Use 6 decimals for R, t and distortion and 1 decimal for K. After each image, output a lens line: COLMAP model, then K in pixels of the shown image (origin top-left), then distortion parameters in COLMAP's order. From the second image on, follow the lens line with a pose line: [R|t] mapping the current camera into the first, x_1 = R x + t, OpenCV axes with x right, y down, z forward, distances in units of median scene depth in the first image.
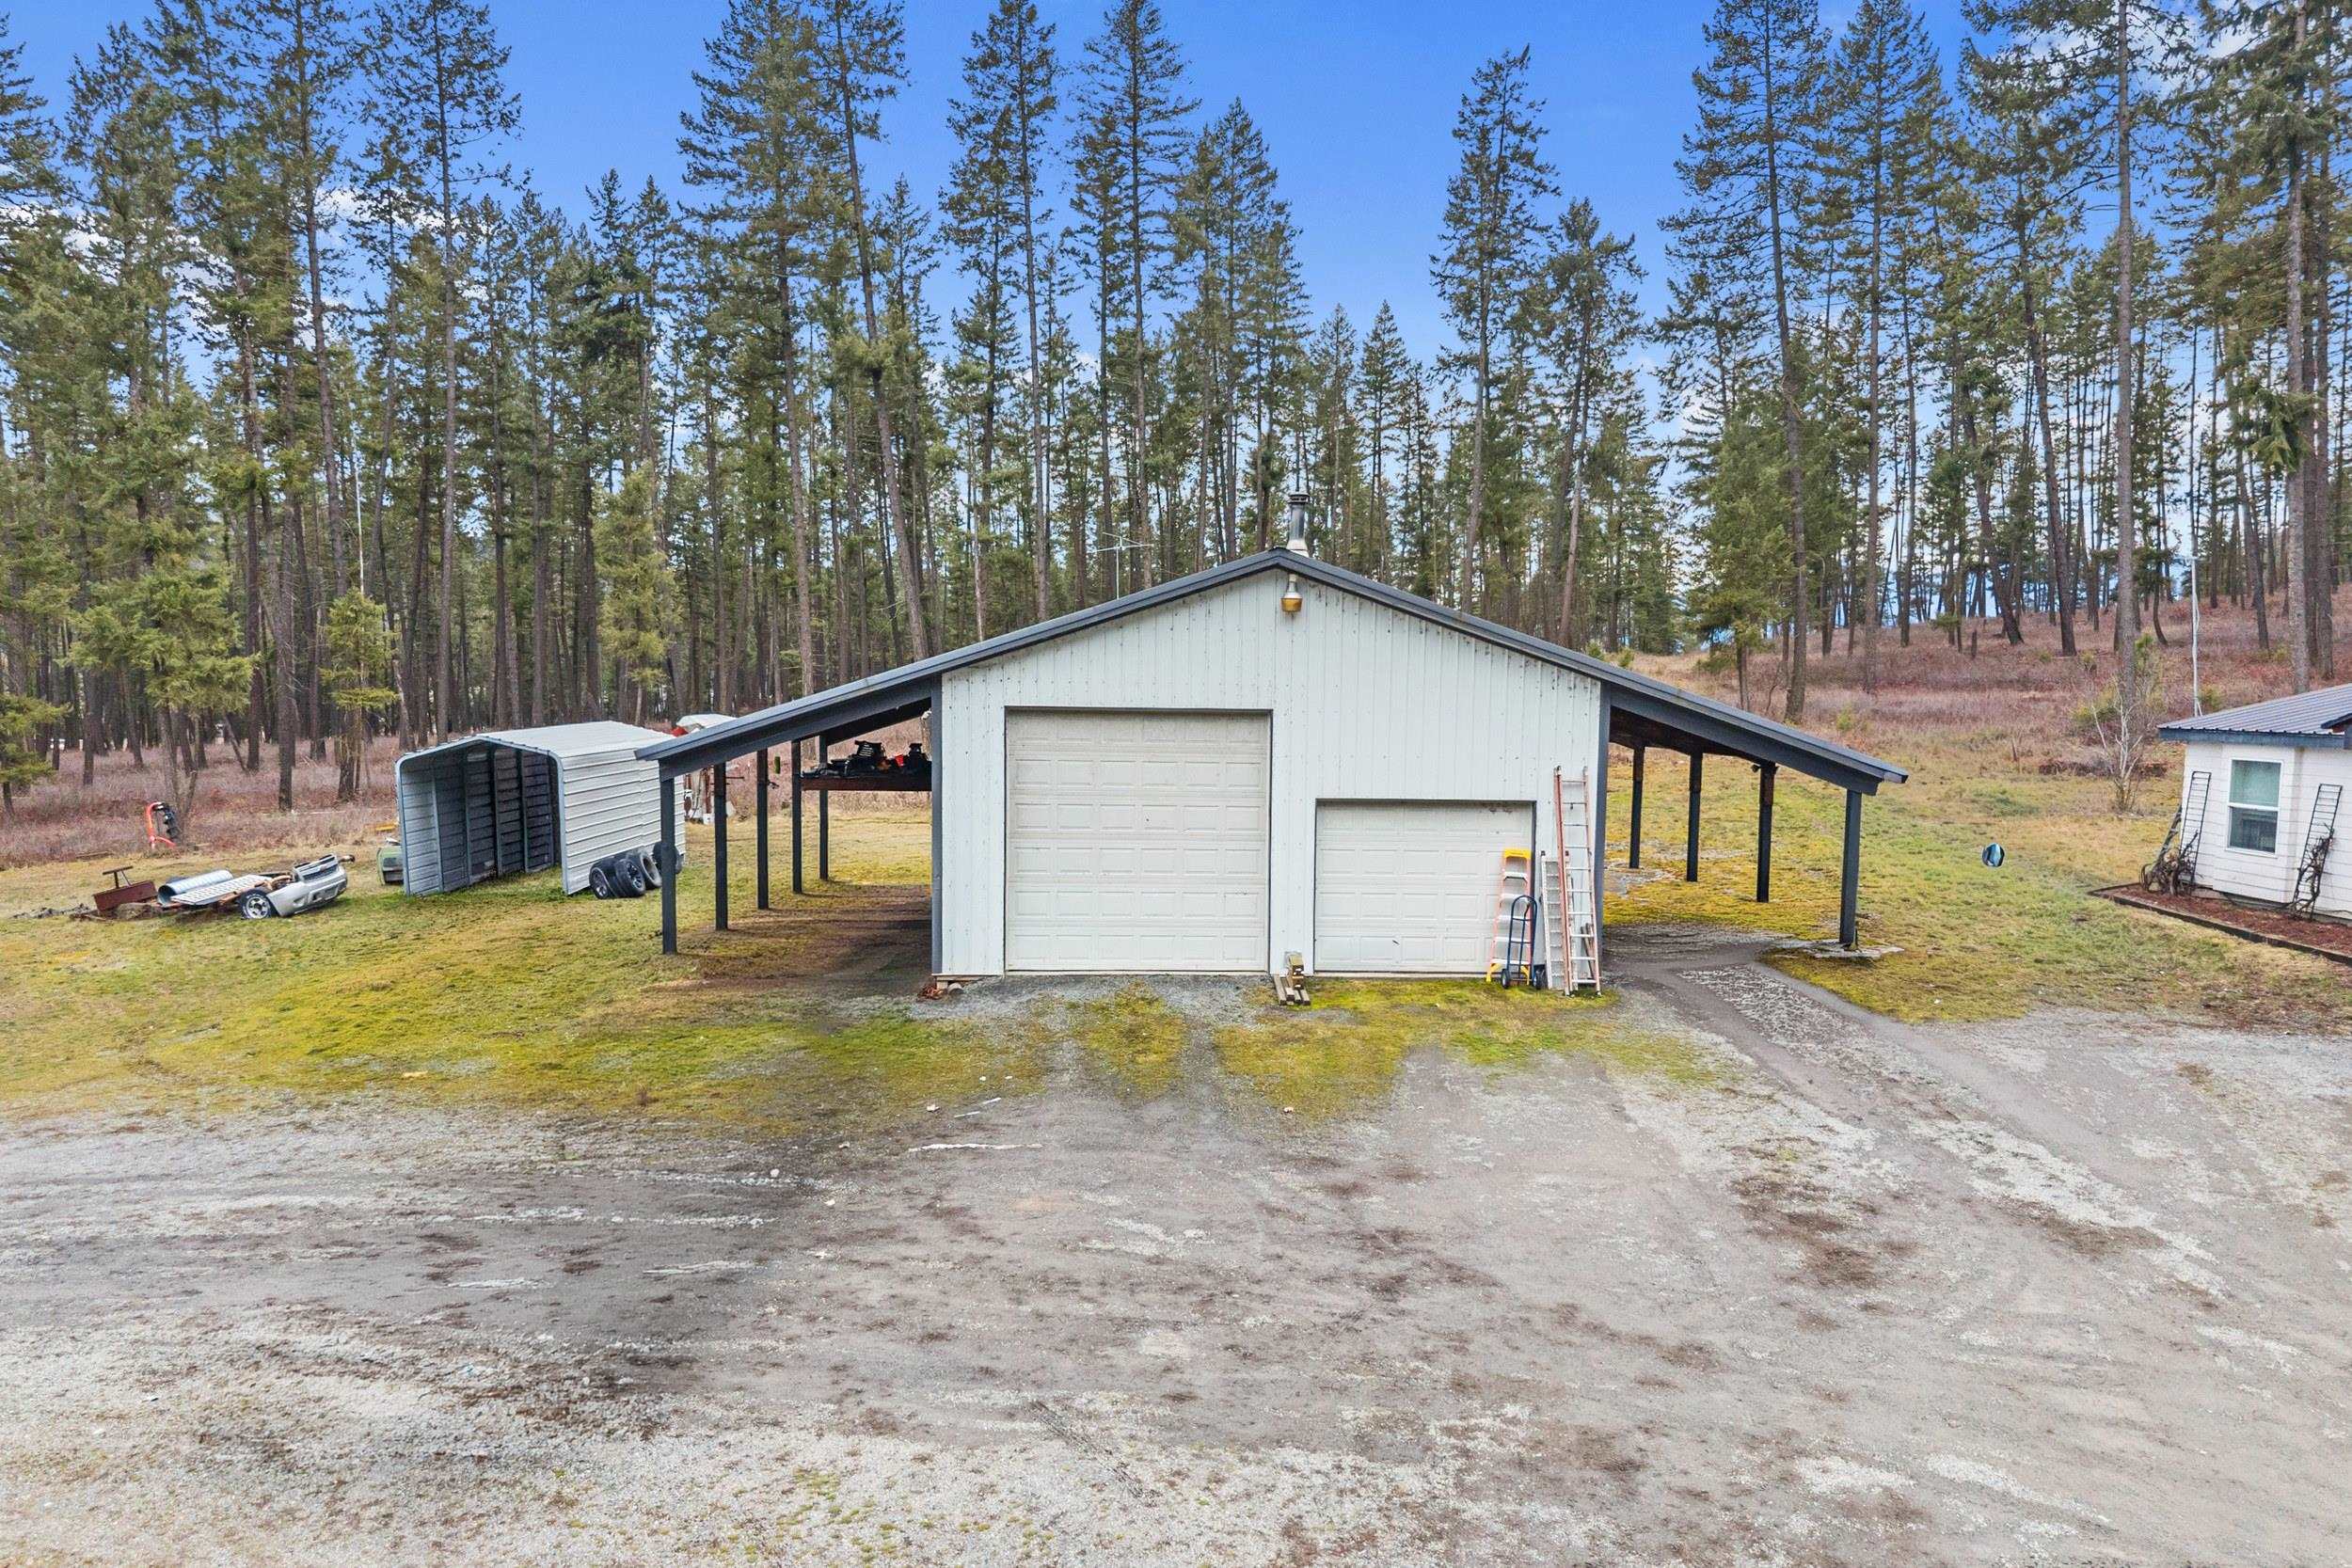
lens RADIAL K [[1634.4, 0, 1193.9], [0, 1634.4, 806.2], [0, 0, 1]] dist [0.016311, -0.012721]
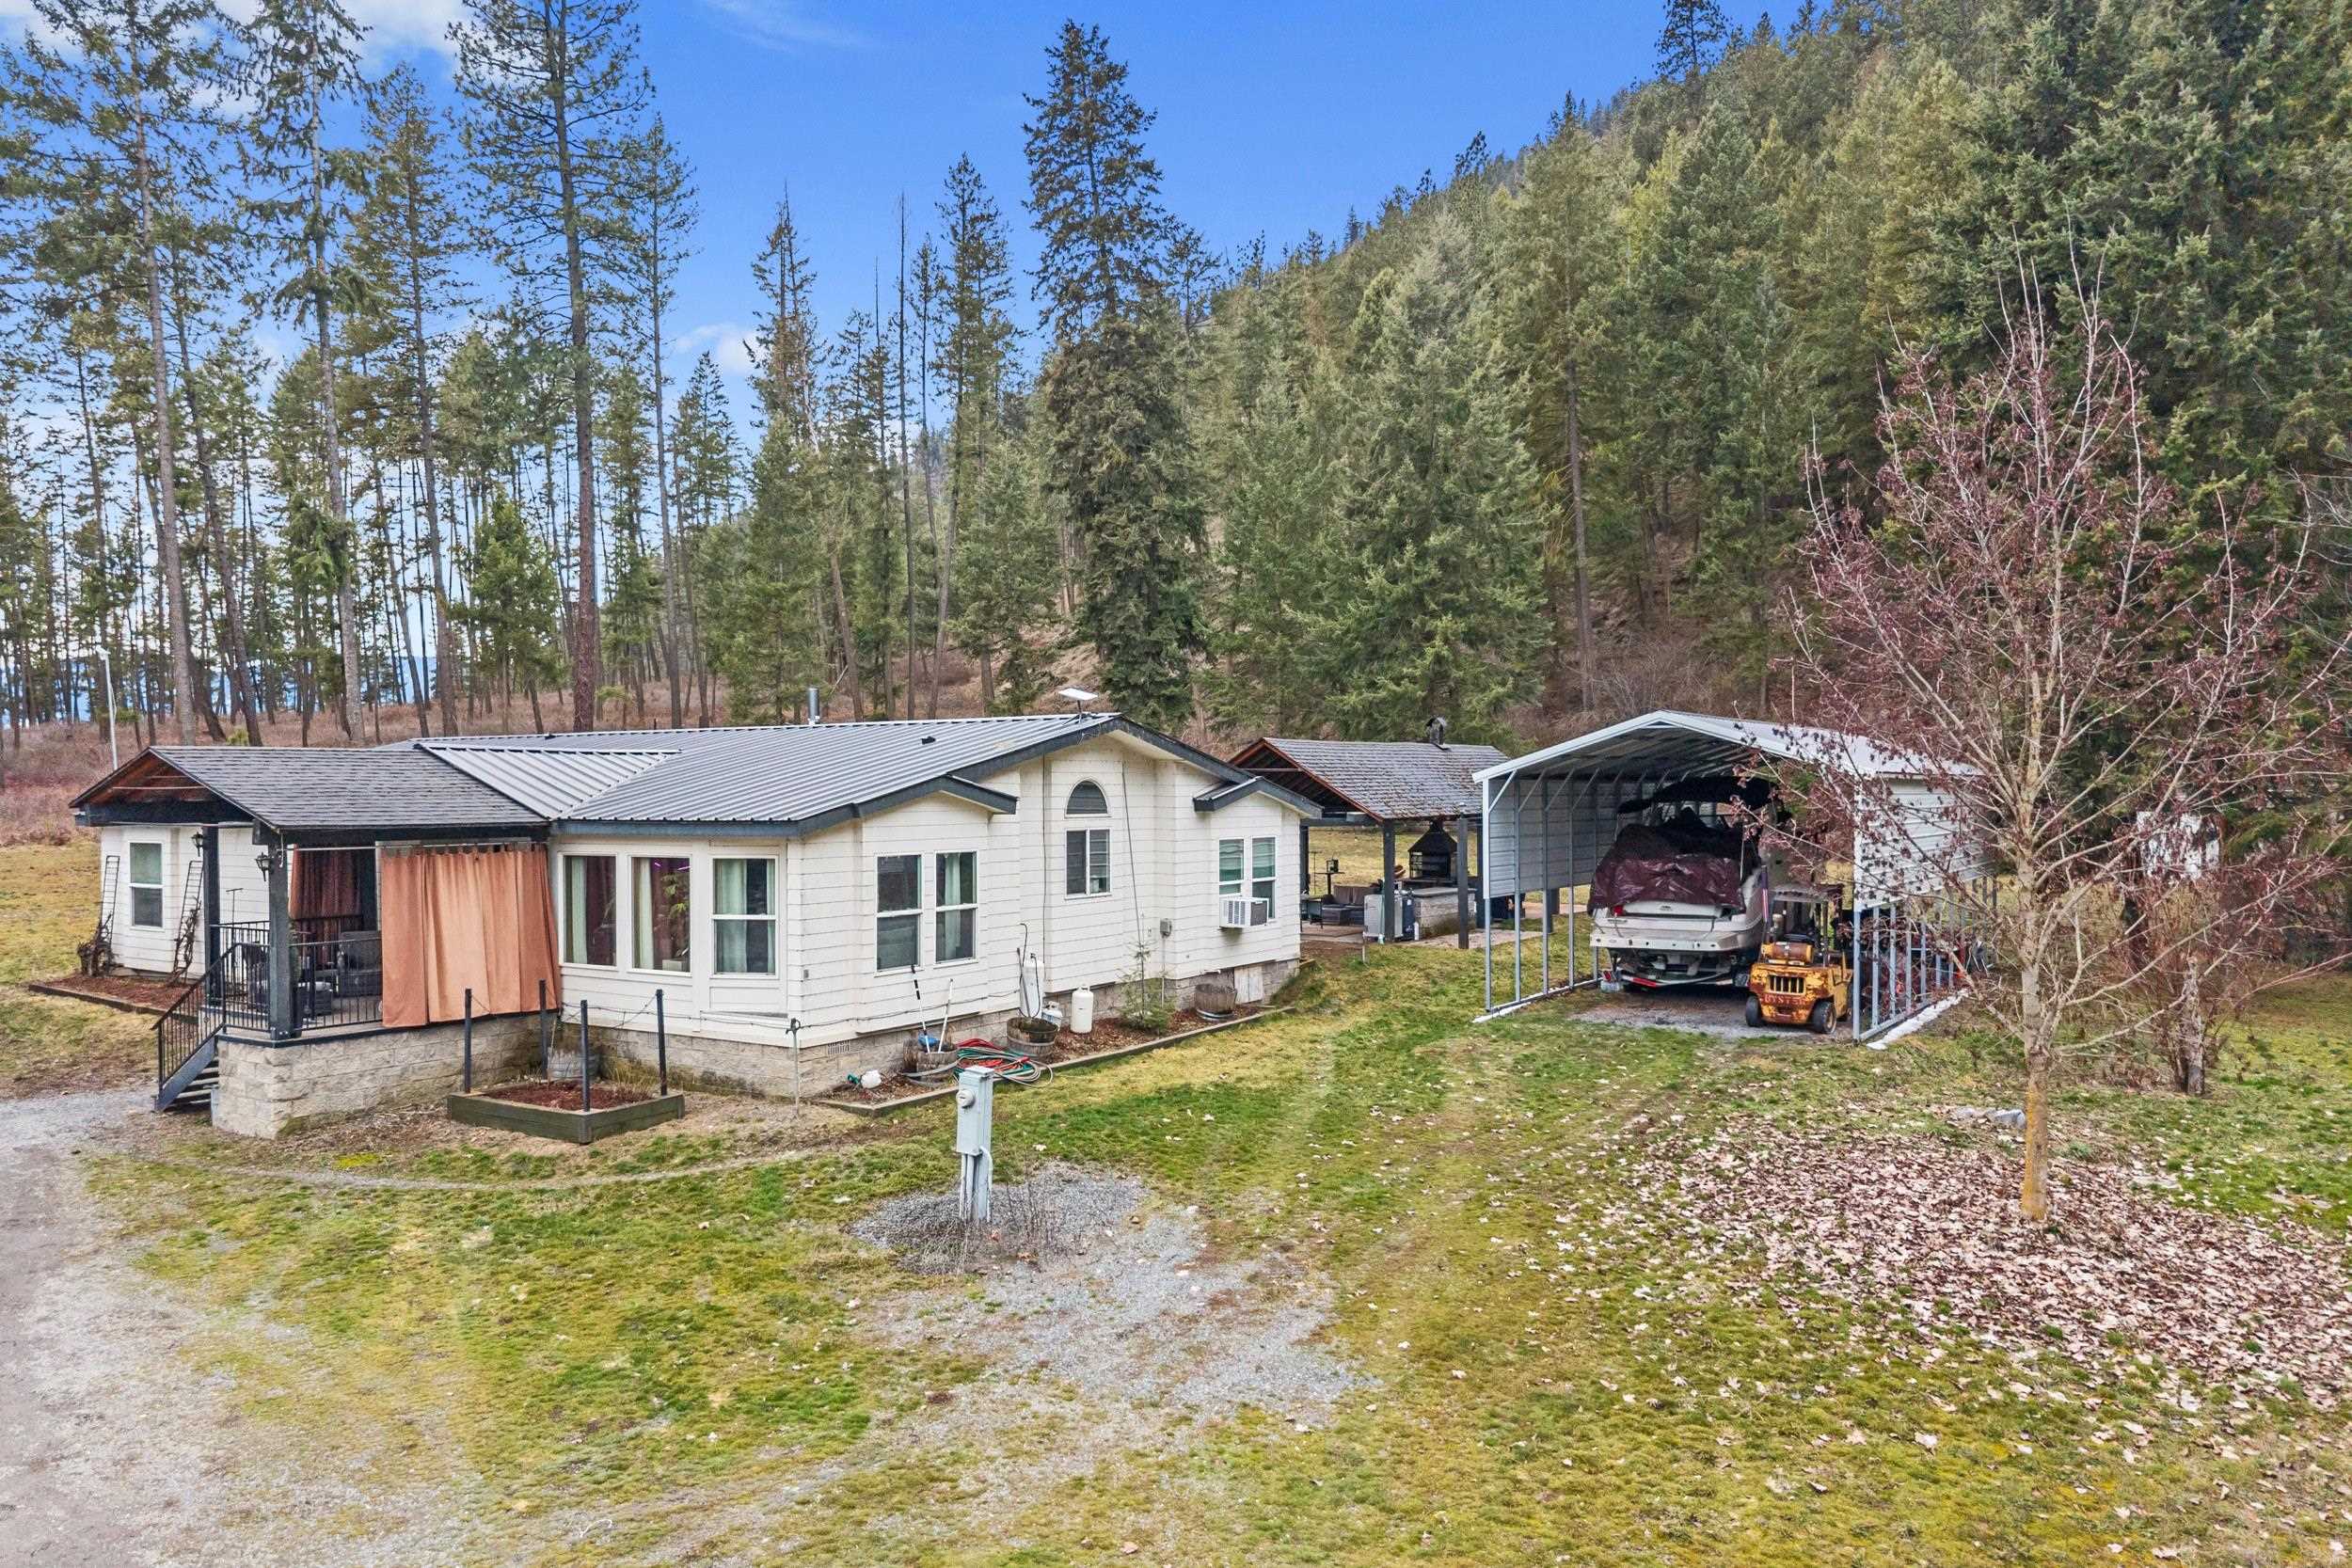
lens RADIAL K [[1634.4, 0, 1183.1], [0, 1634.4, 799.1], [0, 0, 1]] dist [0.016311, -0.012721]
pose [[0.591190, -0.017934, 0.806333, 0.278309], [0.070036, 0.997118, -0.029172, 0.034949], [-0.803486, 0.073719, 0.590742, -0.279762]]
